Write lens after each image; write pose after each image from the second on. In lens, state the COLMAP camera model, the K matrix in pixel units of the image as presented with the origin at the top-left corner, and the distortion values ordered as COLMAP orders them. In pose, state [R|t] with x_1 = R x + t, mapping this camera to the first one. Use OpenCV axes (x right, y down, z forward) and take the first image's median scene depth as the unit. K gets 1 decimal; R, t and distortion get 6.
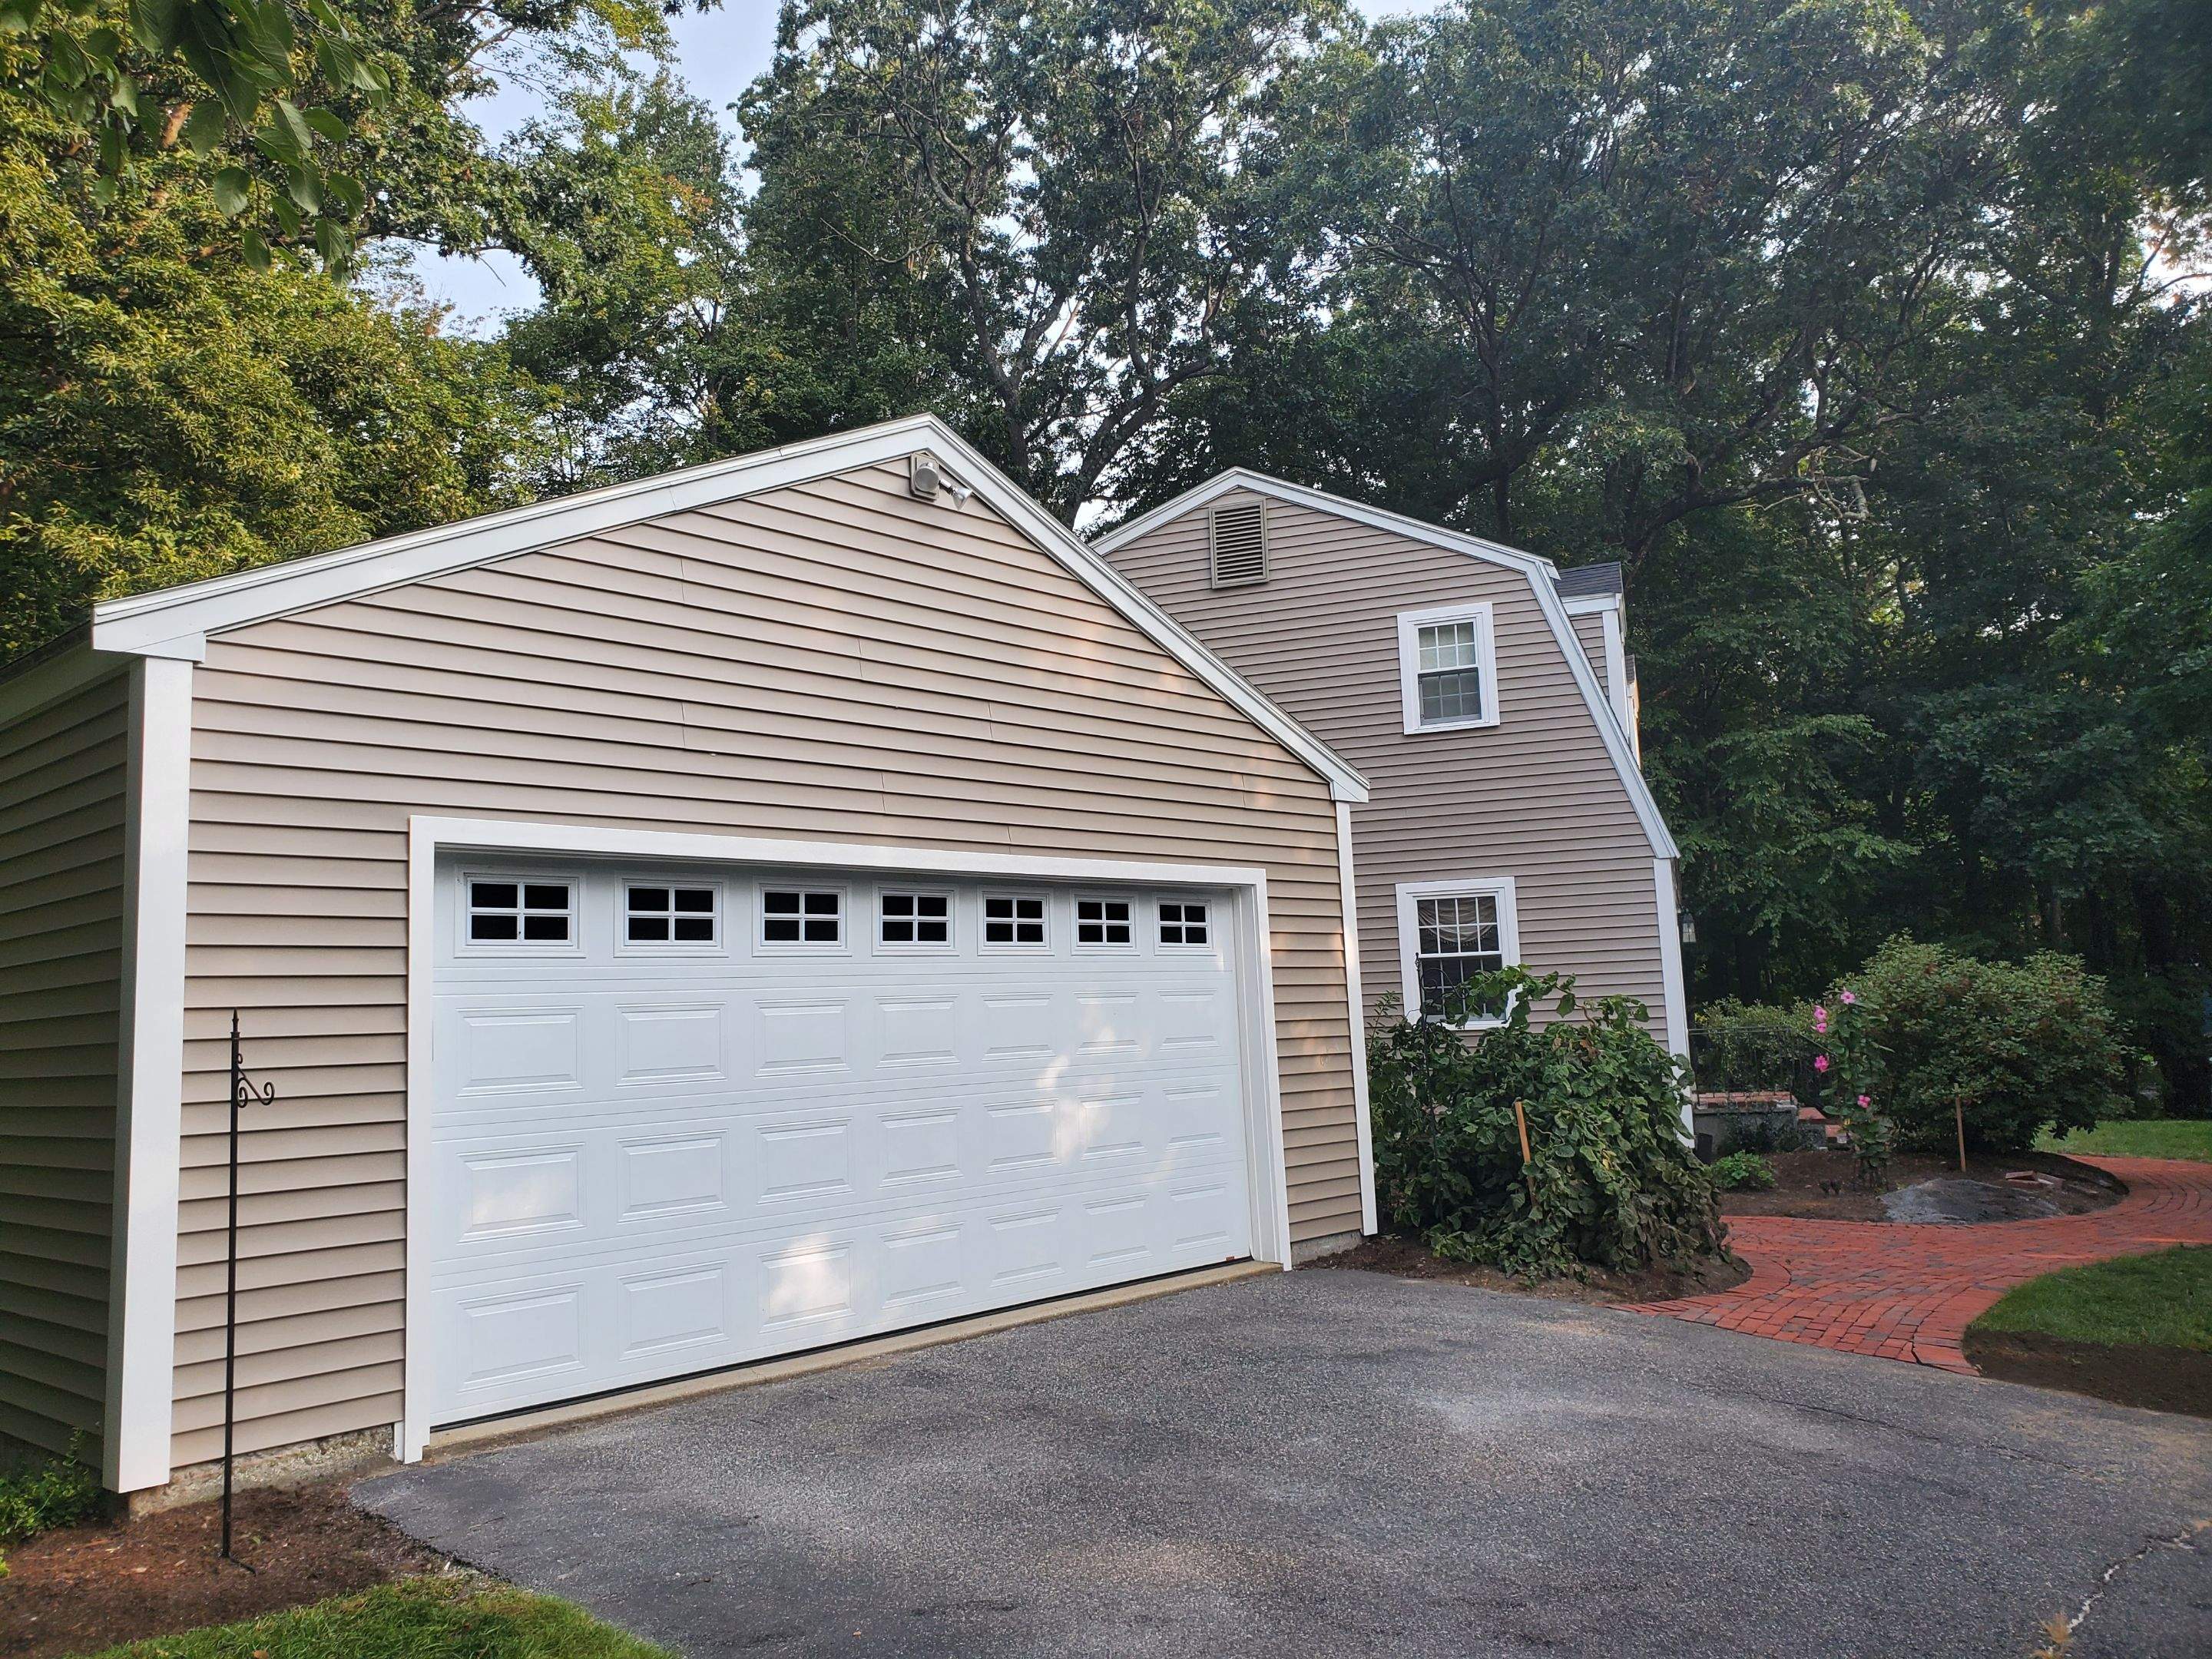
lens RADIAL K [[1748.9, 0, 1106.0], [0, 1748.9, 829.5], [0, 0, 1]] dist [0.026281, -0.007416]
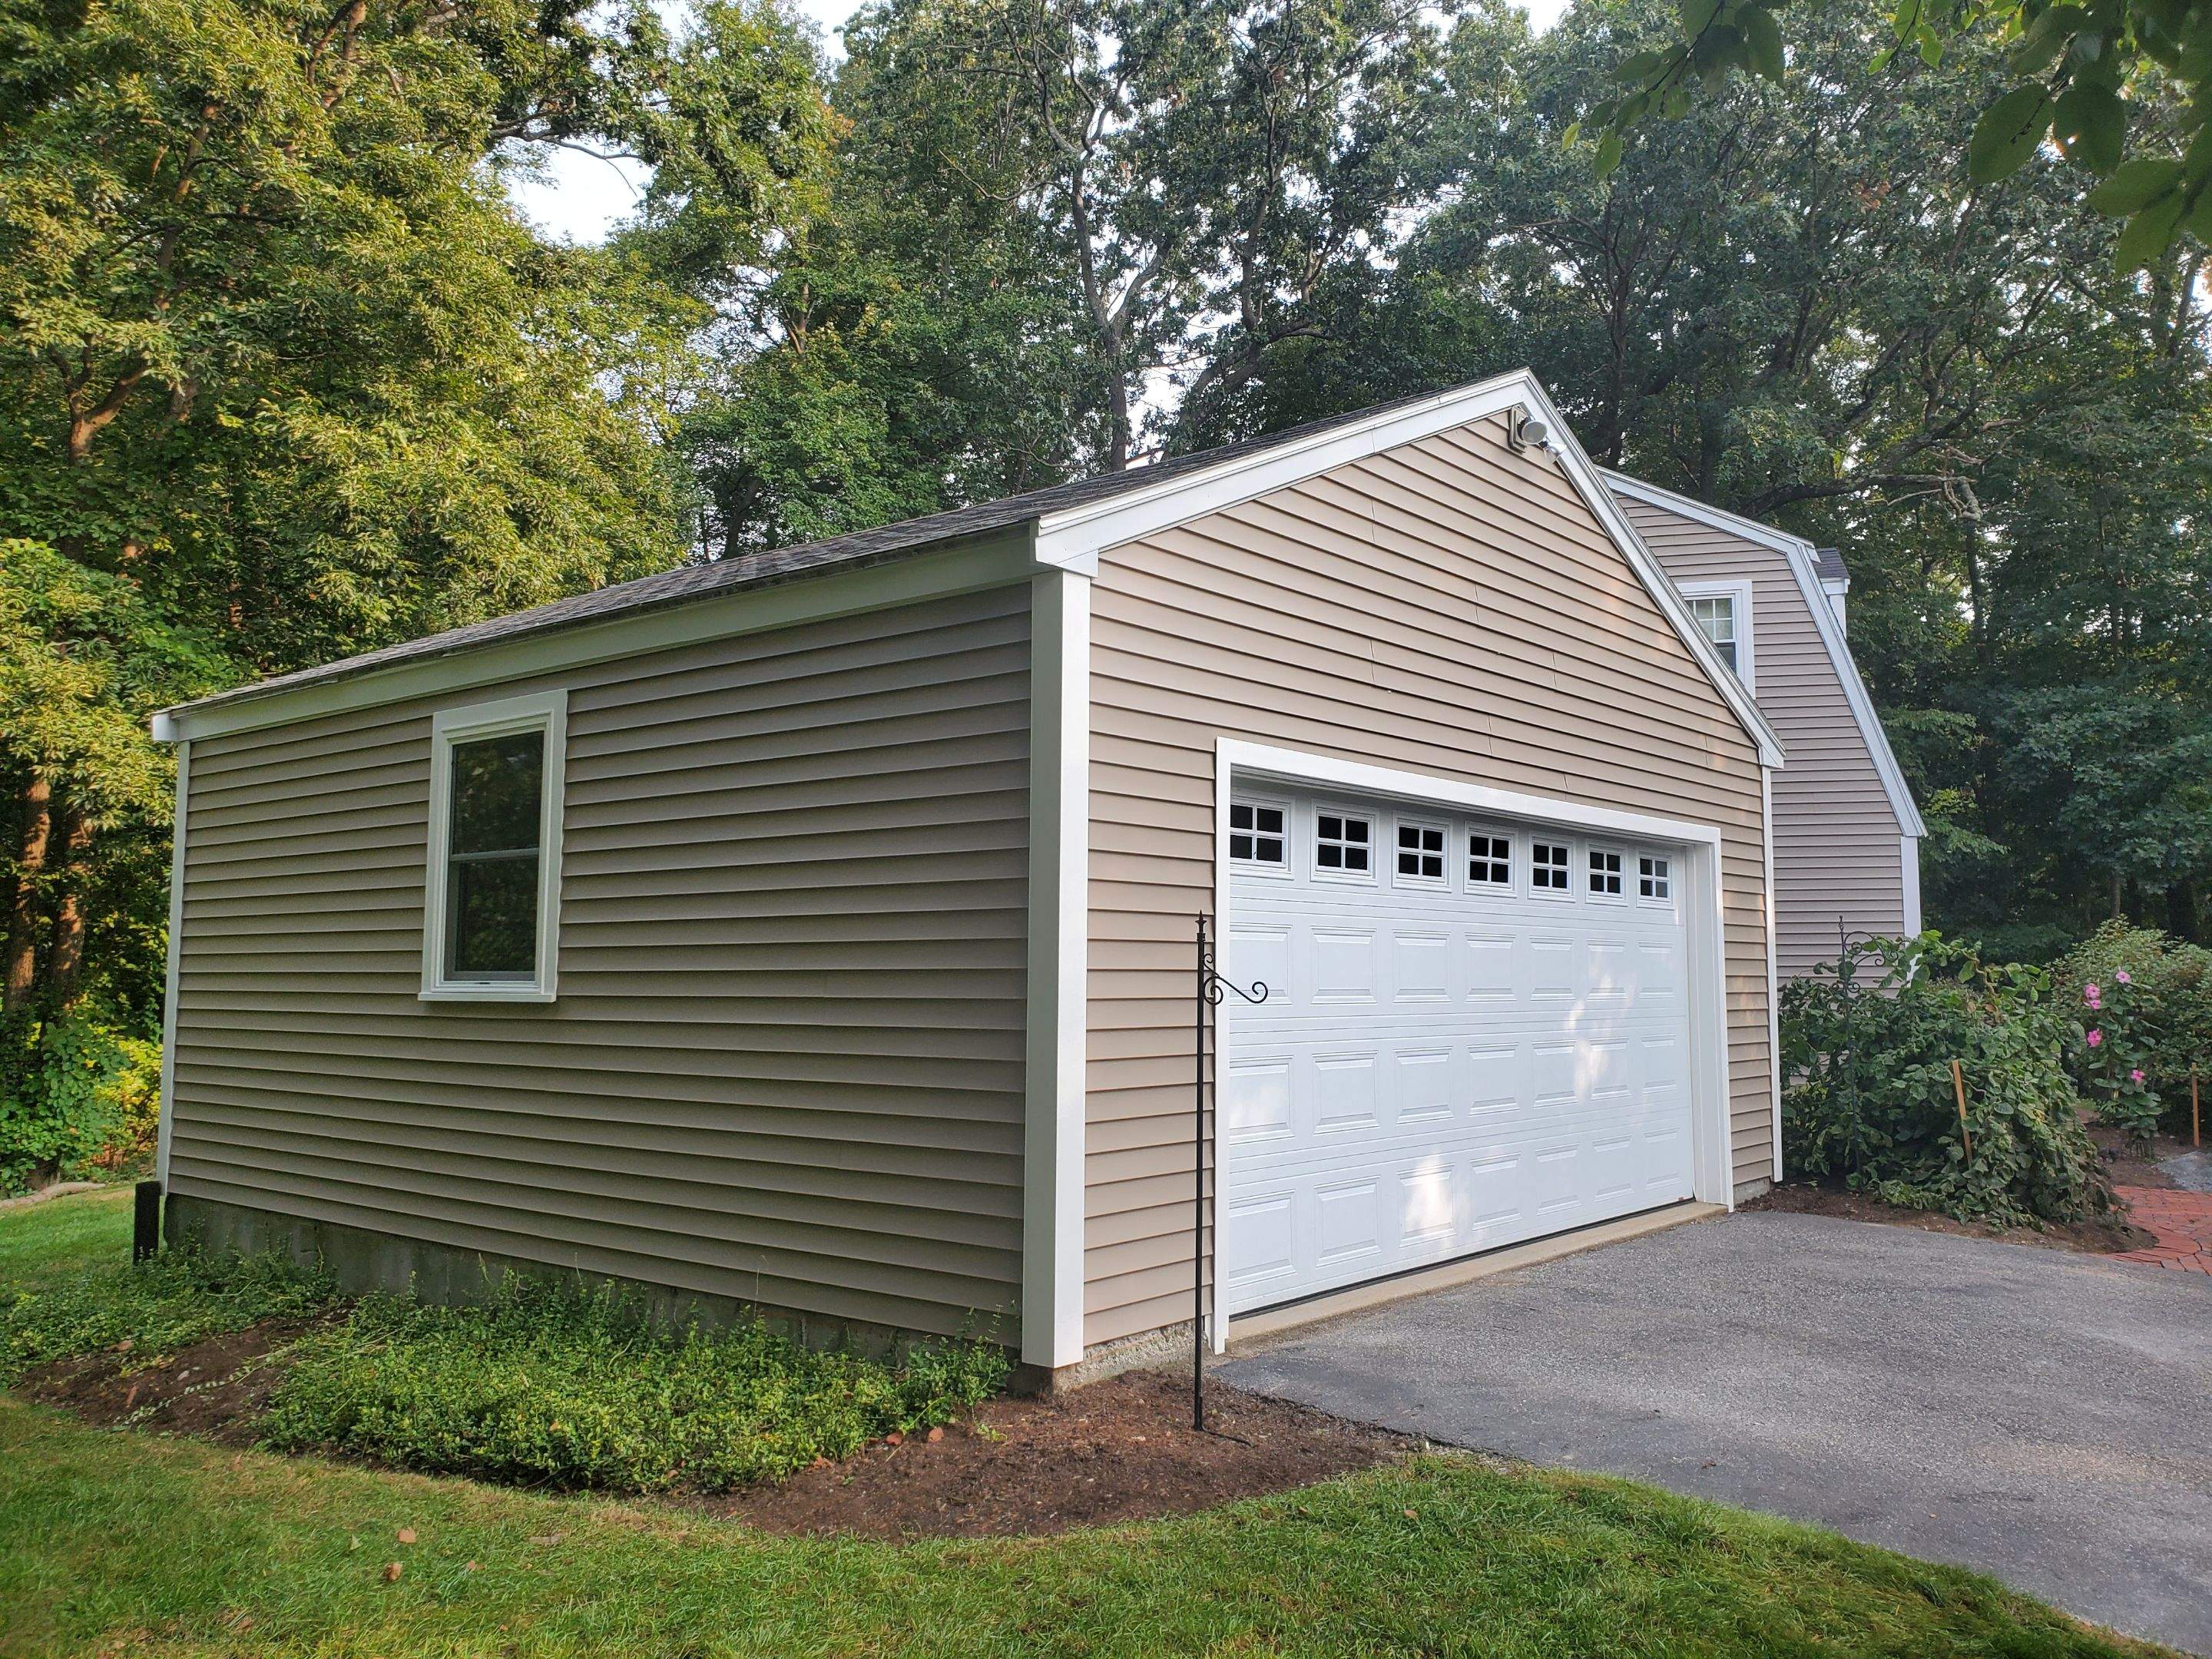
lens RADIAL K [[1748.9, 0, 1106.0], [0, 1748.9, 829.5], [0, 0, 1]] dist [0.026281, -0.007416]
pose [[0.996439, 0.049222, 0.068458, -0.340214], [-0.051016, 0.998392, 0.024708, 0.016466], [-0.067132, -0.028112, 0.997348, -0.015085]]
